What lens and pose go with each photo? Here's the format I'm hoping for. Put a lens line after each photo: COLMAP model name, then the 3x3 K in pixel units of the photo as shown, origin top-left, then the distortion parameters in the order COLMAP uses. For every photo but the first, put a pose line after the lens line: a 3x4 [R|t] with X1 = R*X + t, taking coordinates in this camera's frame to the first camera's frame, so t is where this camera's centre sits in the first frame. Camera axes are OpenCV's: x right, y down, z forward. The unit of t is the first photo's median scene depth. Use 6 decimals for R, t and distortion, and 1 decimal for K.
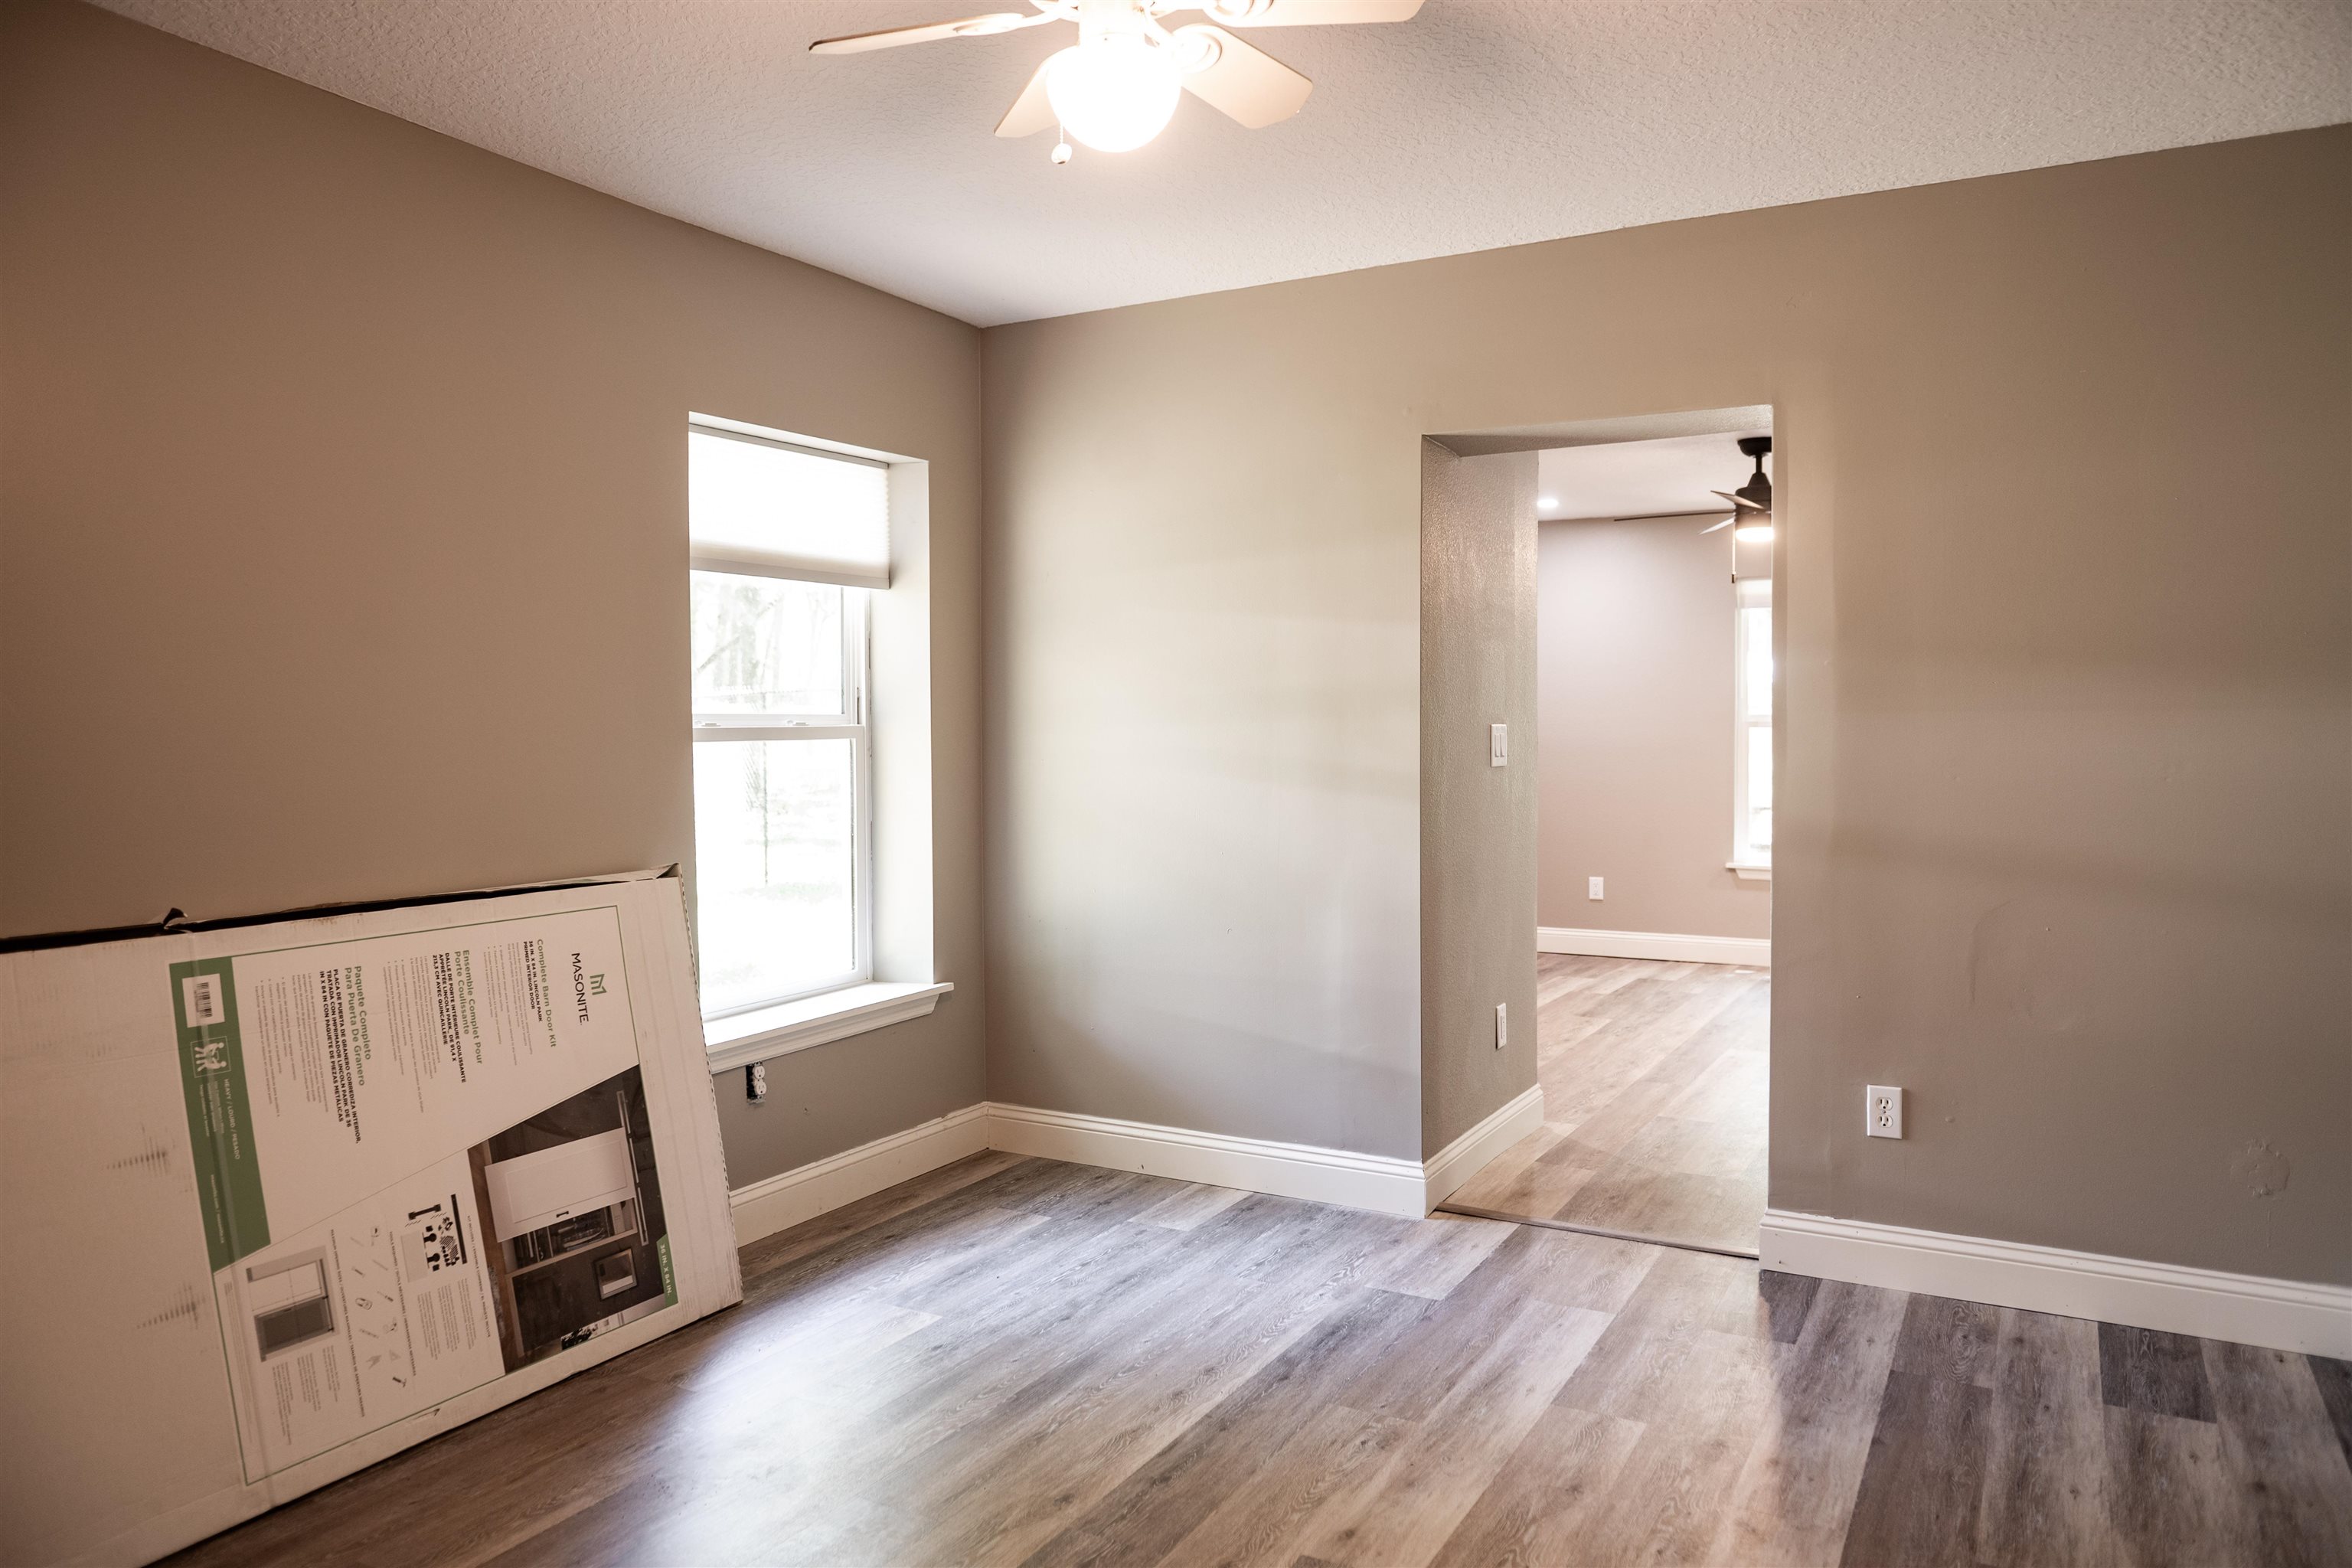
lens RADIAL K [[1639.4, 0, 1173.1], [0, 1639.4, 787.9], [0, 0, 1]] dist [0.009450, -0.005654]
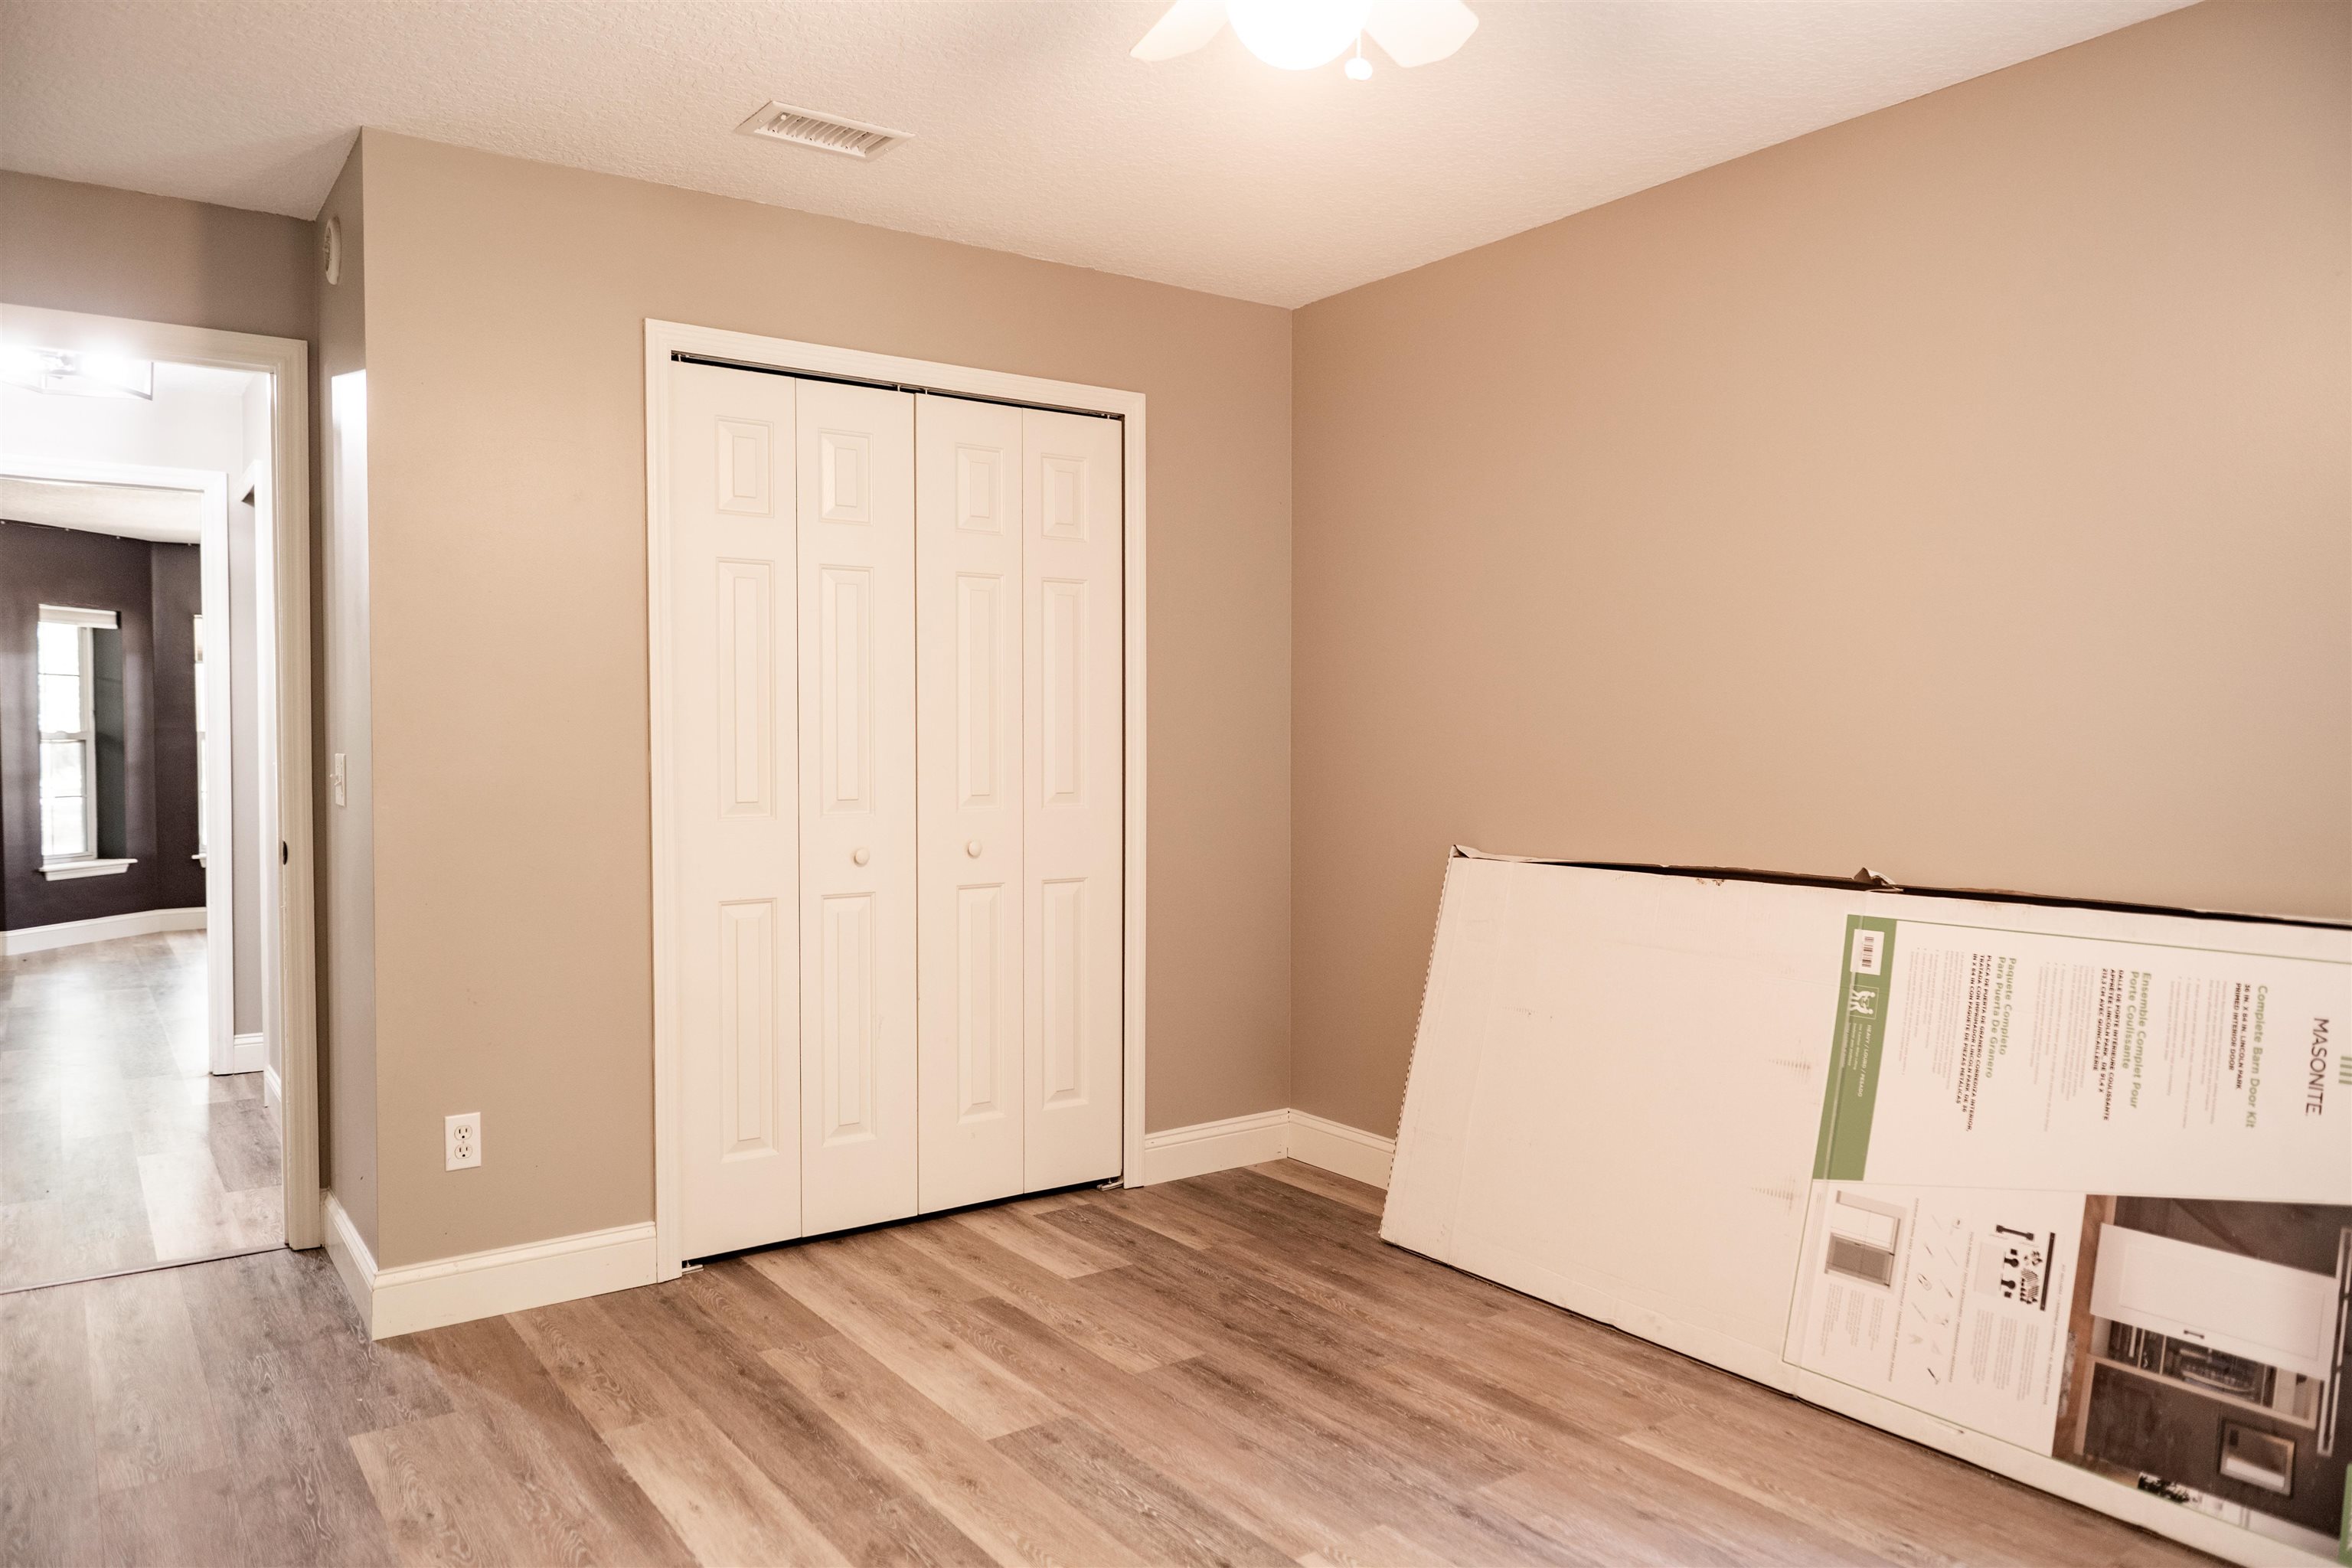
lens RADIAL K [[1639.4, 0, 1175.7], [0, 1639.4, 775.3], [0, 0, 1]] dist [0.009450, -0.005654]
pose [[-0.463870, 0.018199, -0.885716, 0.579351], [-0.038166, 0.998450, 0.040504, -0.018789], [0.885081, 0.052593, -0.462457, 0.995892]]
